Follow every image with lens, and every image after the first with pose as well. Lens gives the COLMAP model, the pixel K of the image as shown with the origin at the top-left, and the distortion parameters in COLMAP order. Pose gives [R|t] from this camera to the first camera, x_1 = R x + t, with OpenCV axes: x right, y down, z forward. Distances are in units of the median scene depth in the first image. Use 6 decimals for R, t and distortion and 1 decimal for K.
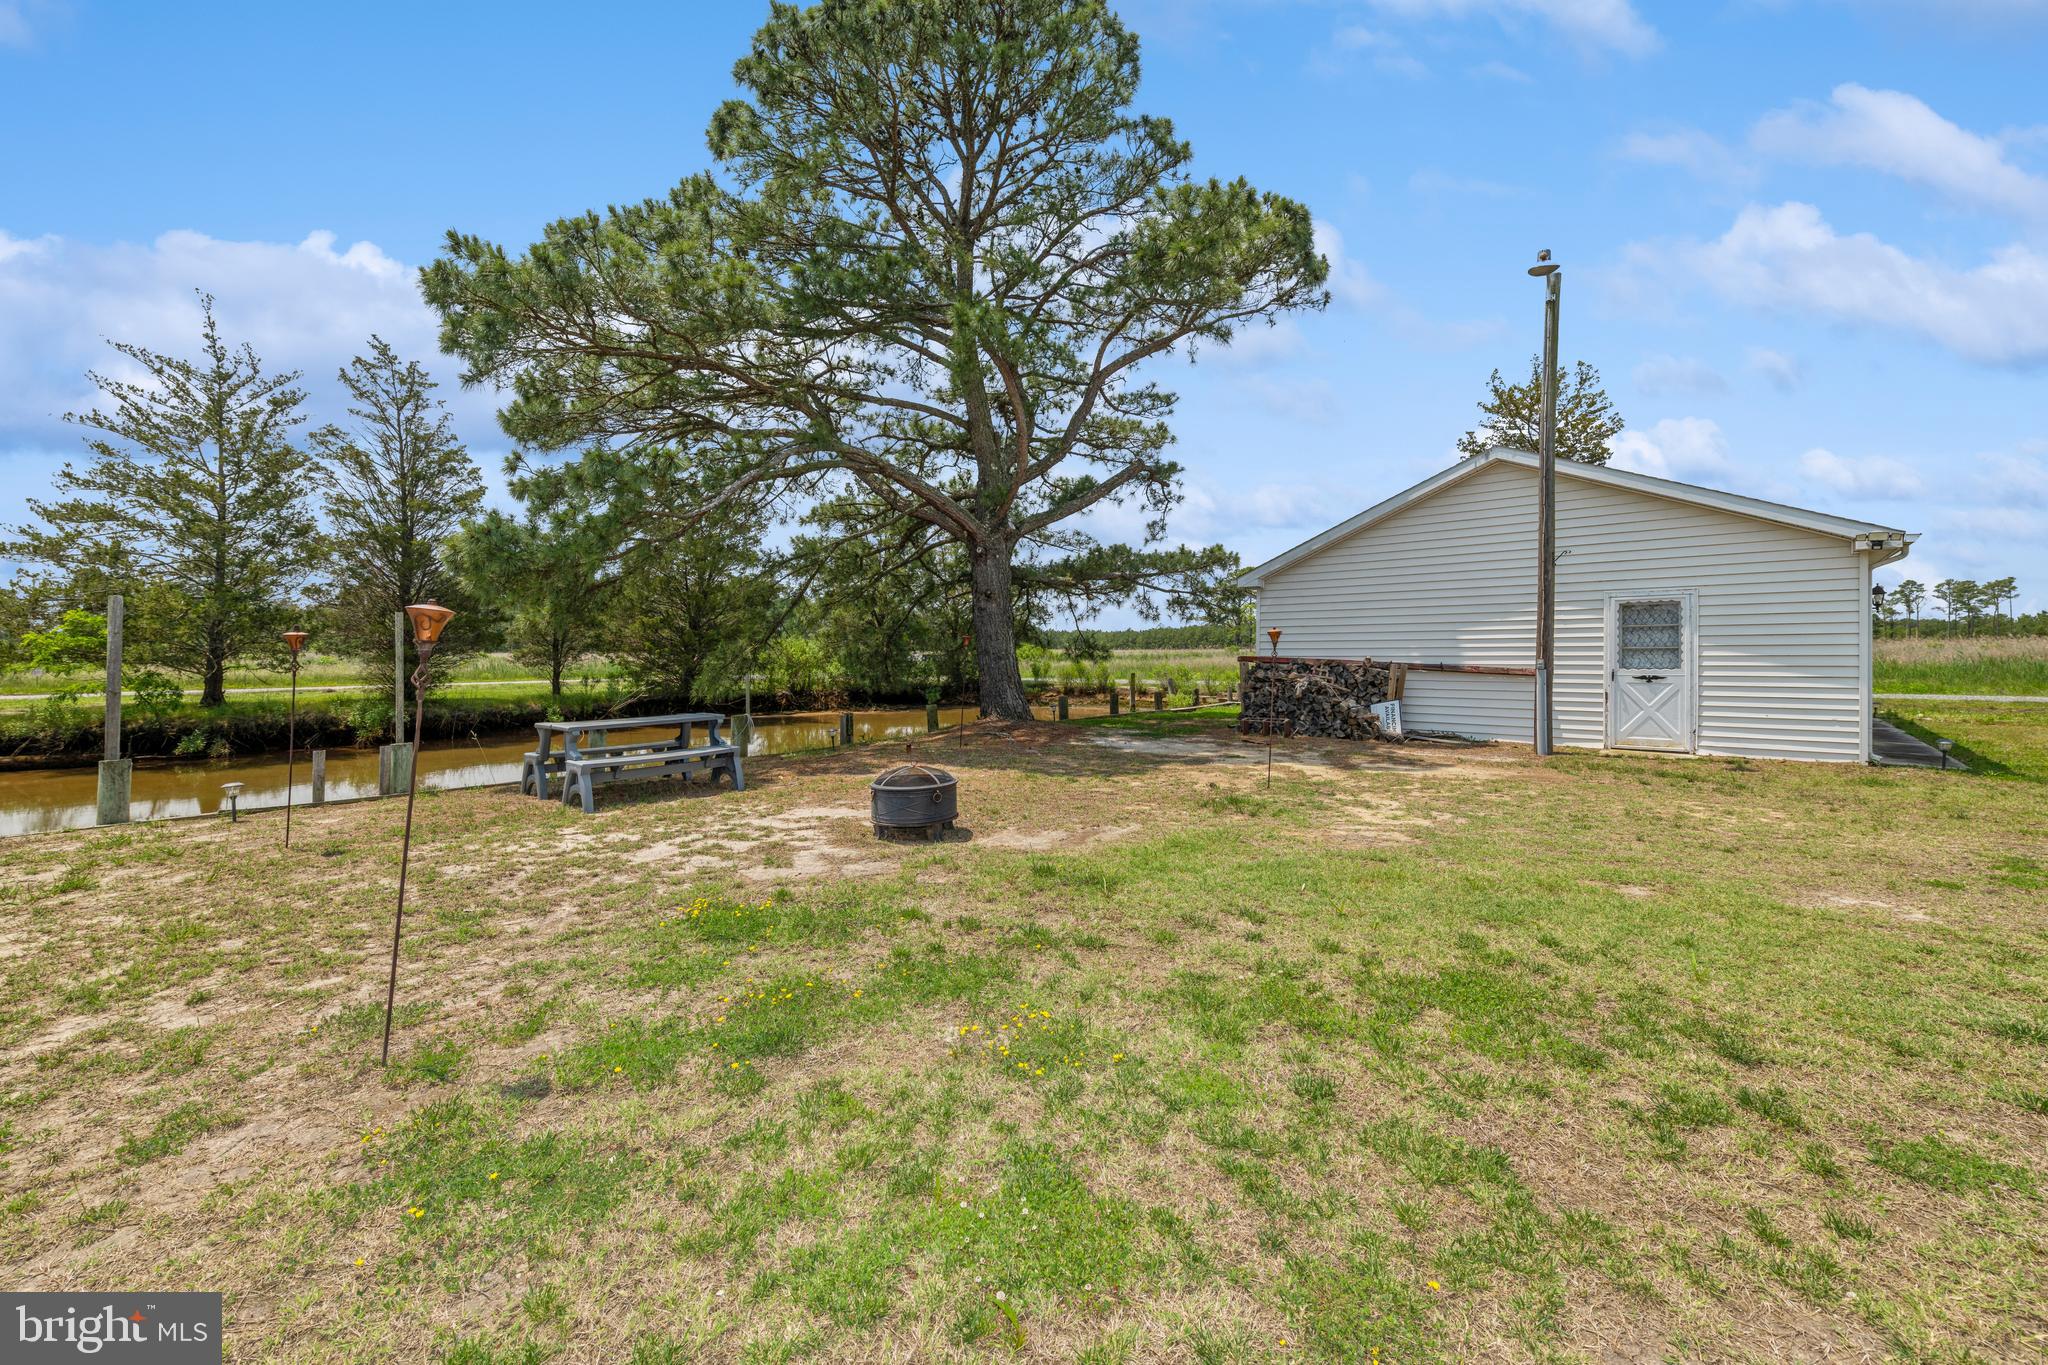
lens RADIAL K [[809.8, 0, 1014.1], [0, 809.8, 665.2], [0, 0, 1]] dist [0.013753, -0.003948]
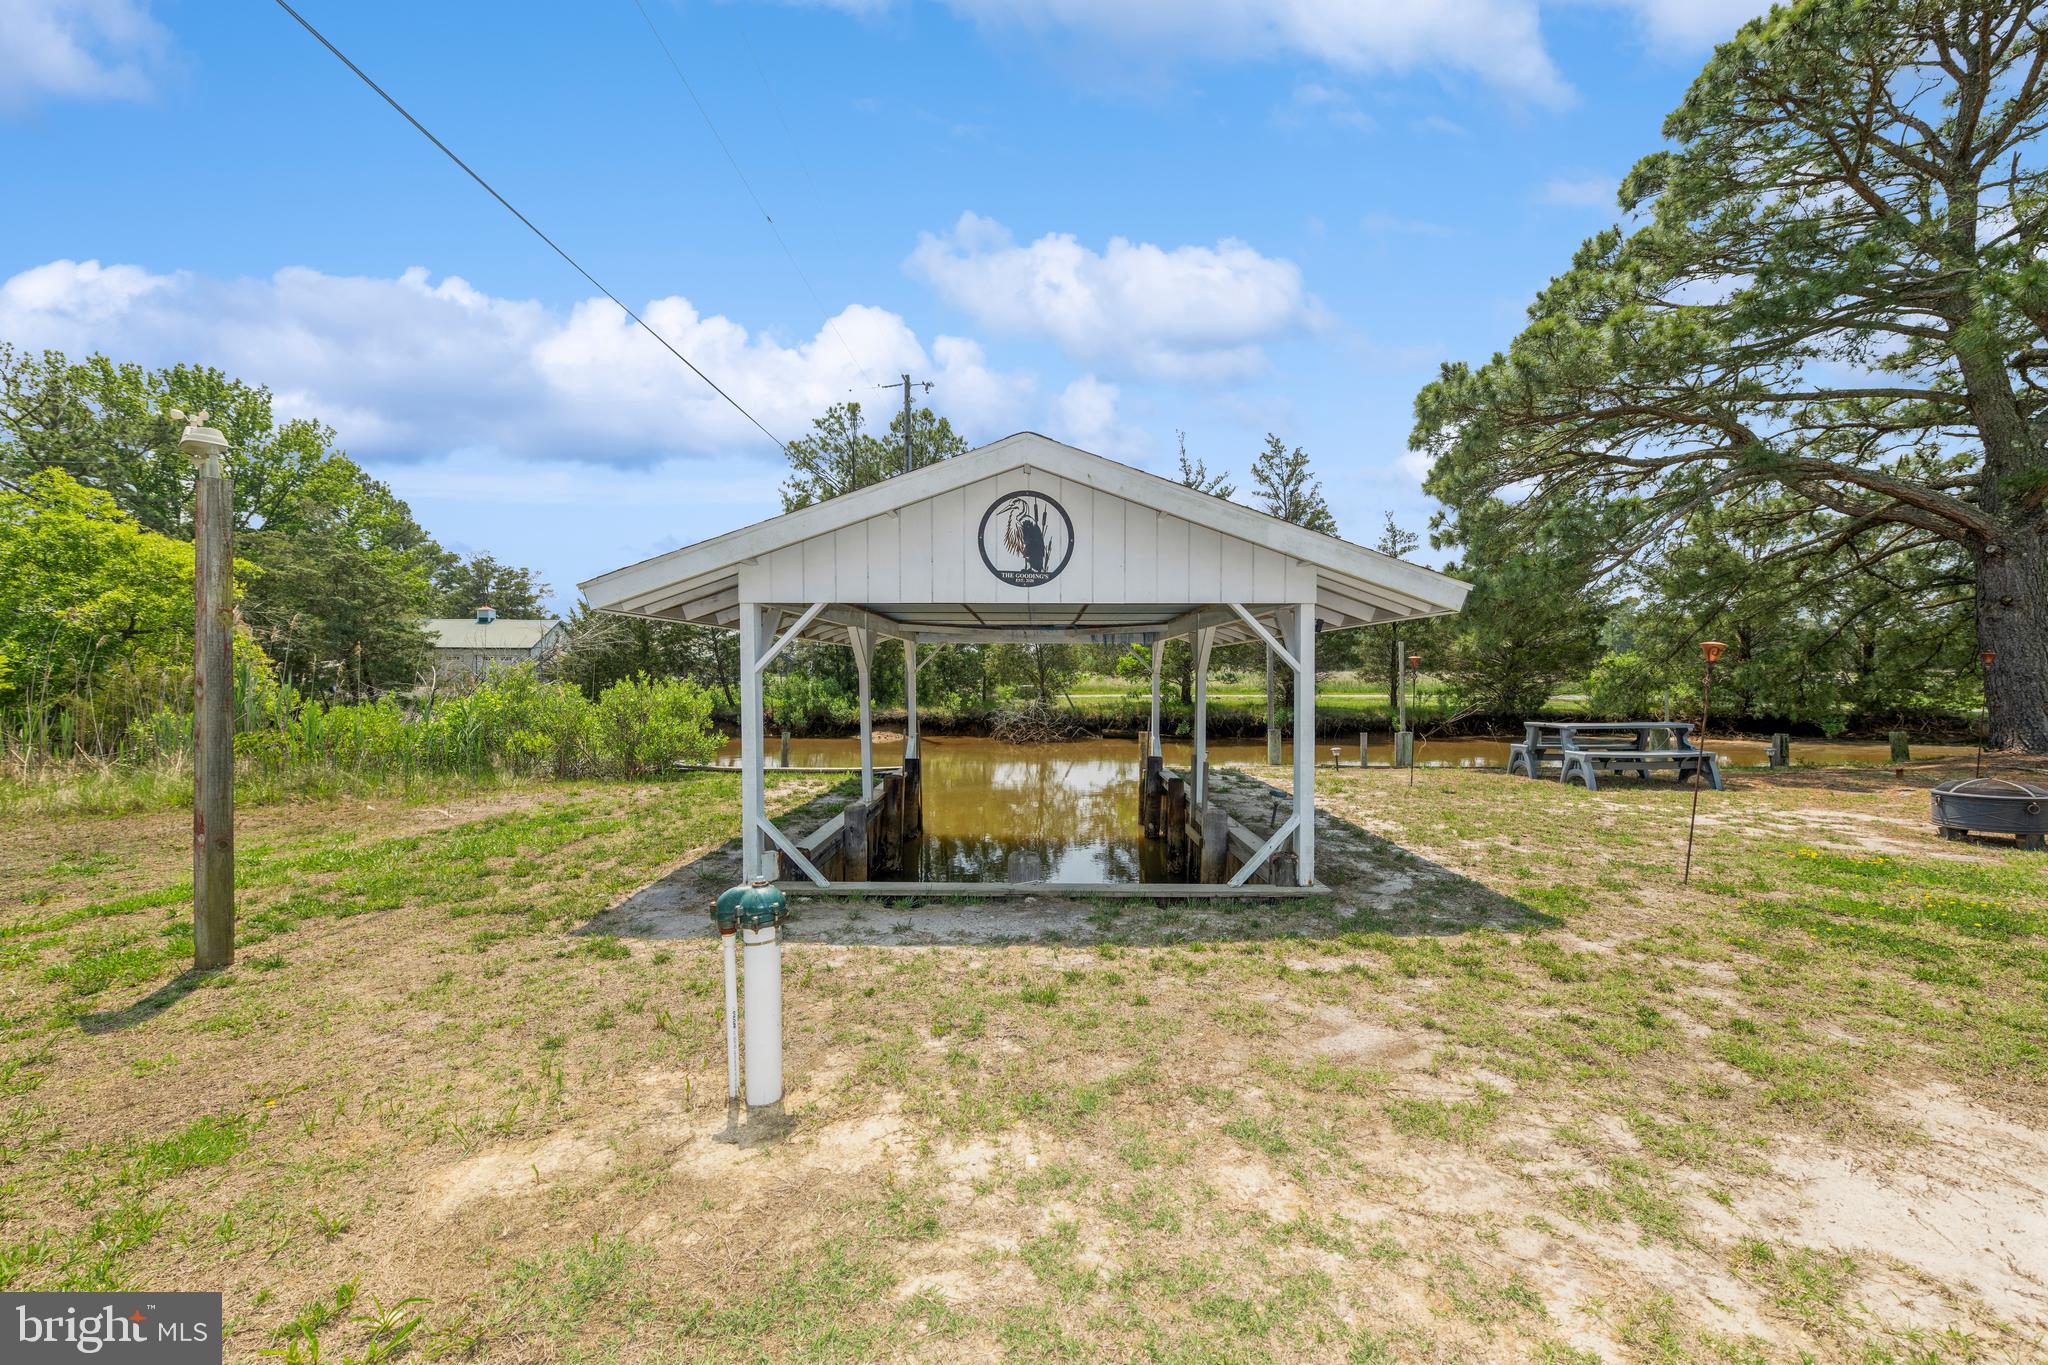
lens RADIAL K [[809.8, 0, 1036.5], [0, 809.8, 683.6], [0, 0, 1]] dist [0.013753, -0.003948]
pose [[0.675075, 0.016789, -0.737558, -0.059668], [-0.018069, 0.999817, 0.006220, 0.005949], [0.737528, 0.009128, 0.675255, -0.209332]]
